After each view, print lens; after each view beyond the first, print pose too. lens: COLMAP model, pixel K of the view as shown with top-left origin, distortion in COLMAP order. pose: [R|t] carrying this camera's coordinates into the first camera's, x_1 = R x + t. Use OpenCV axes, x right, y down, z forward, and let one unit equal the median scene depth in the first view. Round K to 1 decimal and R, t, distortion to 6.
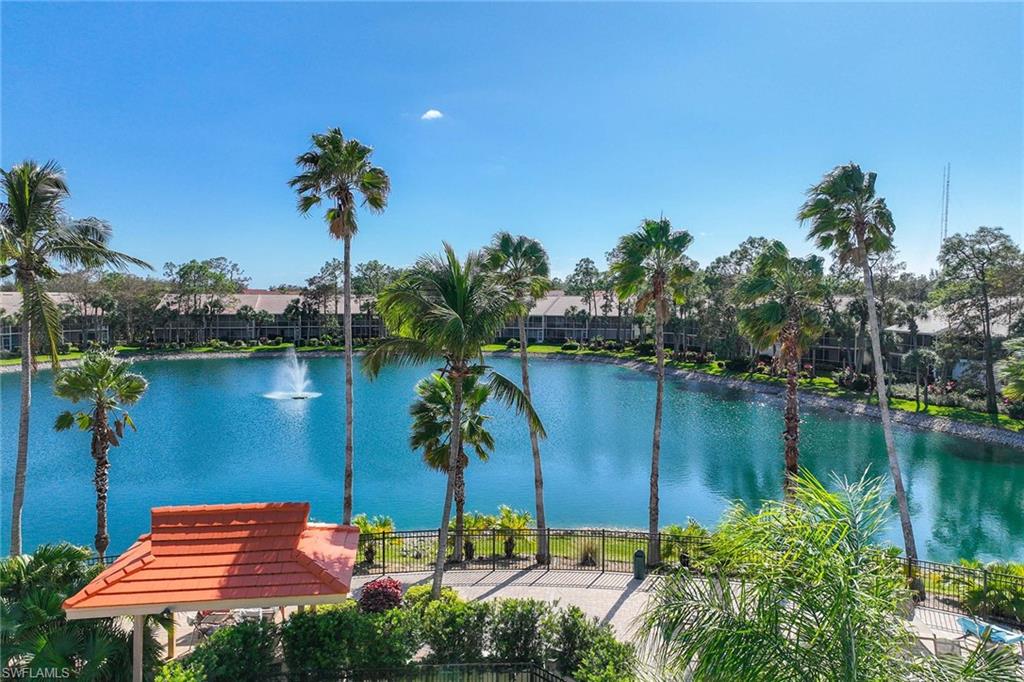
lens RADIAL K [[713.3, 0, 512.0], [0, 713.3, 341.0], [0, 0, 1]] dist [-0.000256, 0.002515]
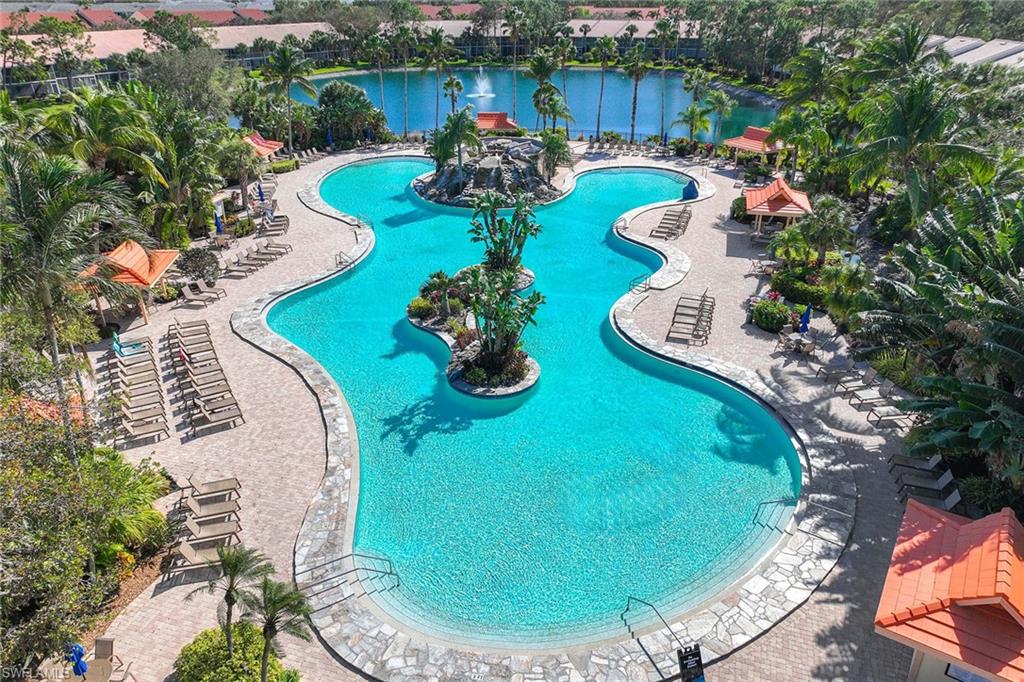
lens RADIAL K [[715.1, 0, 512.0], [0, 715.1, 341.0], [0, 0, 1]] dist [0.028442, 0.028051]
pose [[0.979579, 0.078276, -0.185196, 0.112173], [-0.001848, 0.924569, 0.381010, -0.028839], [0.201051, -0.372887, 0.905833, -0.588702]]
